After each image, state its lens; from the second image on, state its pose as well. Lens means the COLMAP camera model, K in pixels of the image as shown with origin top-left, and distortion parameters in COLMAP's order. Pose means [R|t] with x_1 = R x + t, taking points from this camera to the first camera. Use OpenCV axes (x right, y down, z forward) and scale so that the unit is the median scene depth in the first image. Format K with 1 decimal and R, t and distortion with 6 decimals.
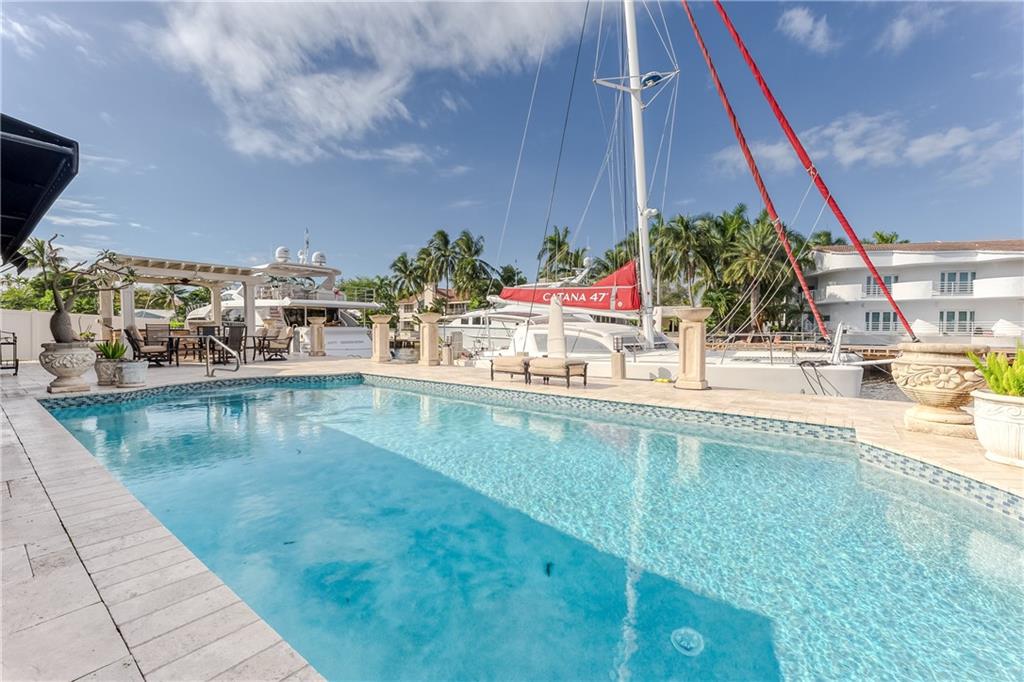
lens RADIAL K [[435.3, 0, 512.0], [0, 435.3, 341.0], [0, 0, 1]] dist [0.000774, 0.000263]
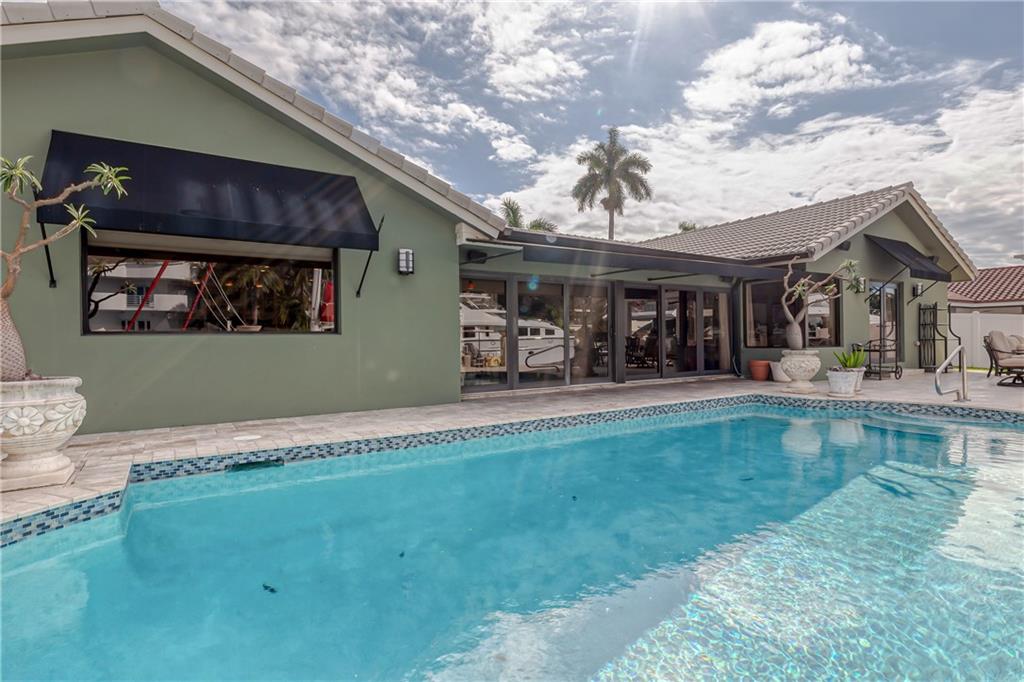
lens RADIAL K [[526.2, 0, 505.0], [0, 526.2, 339.4], [0, 0, 1]] dist [0.002065, 0.000332]
pose [[-0.329274, -0.000370, -0.944234, 0.081659], [-0.017163, 0.999837, 0.005593, -0.002810], [0.944078, 0.018047, -0.329227, 0.112939]]
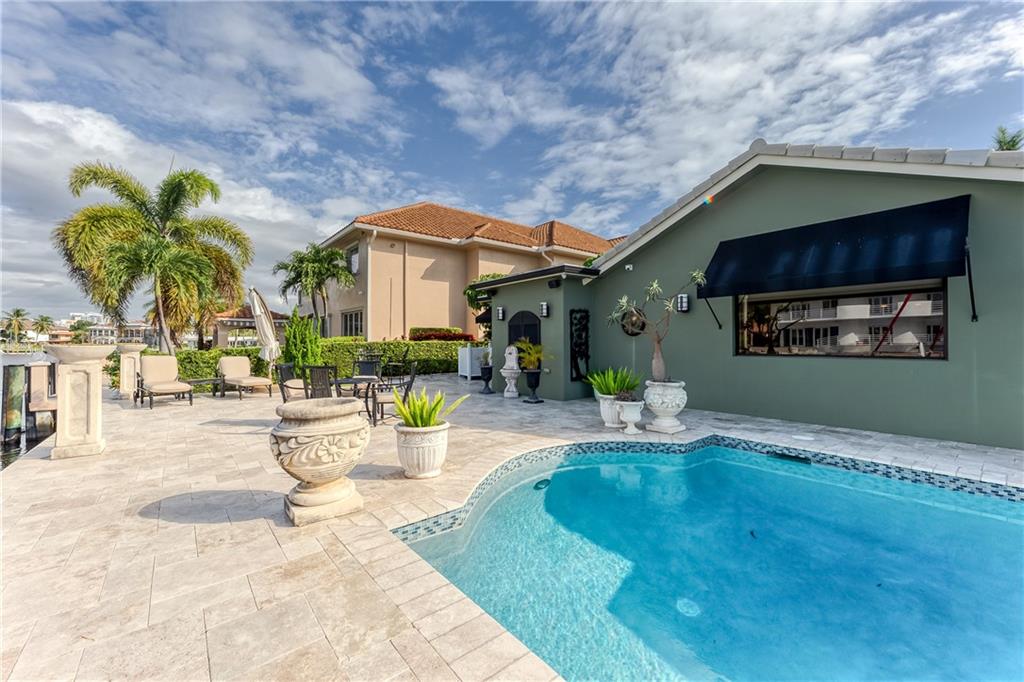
lens RADIAL K [[415.6, 0, 511.5], [0, 415.6, 337.1], [0, 0, 1]] dist [-0.000027, 0.000338]
pose [[-0.973963, 0.002240, 0.226696, 0.044307], [0.005380, 0.999898, 0.013232, -0.012397], [-0.226643, 0.014107, -0.973876, 0.165514]]
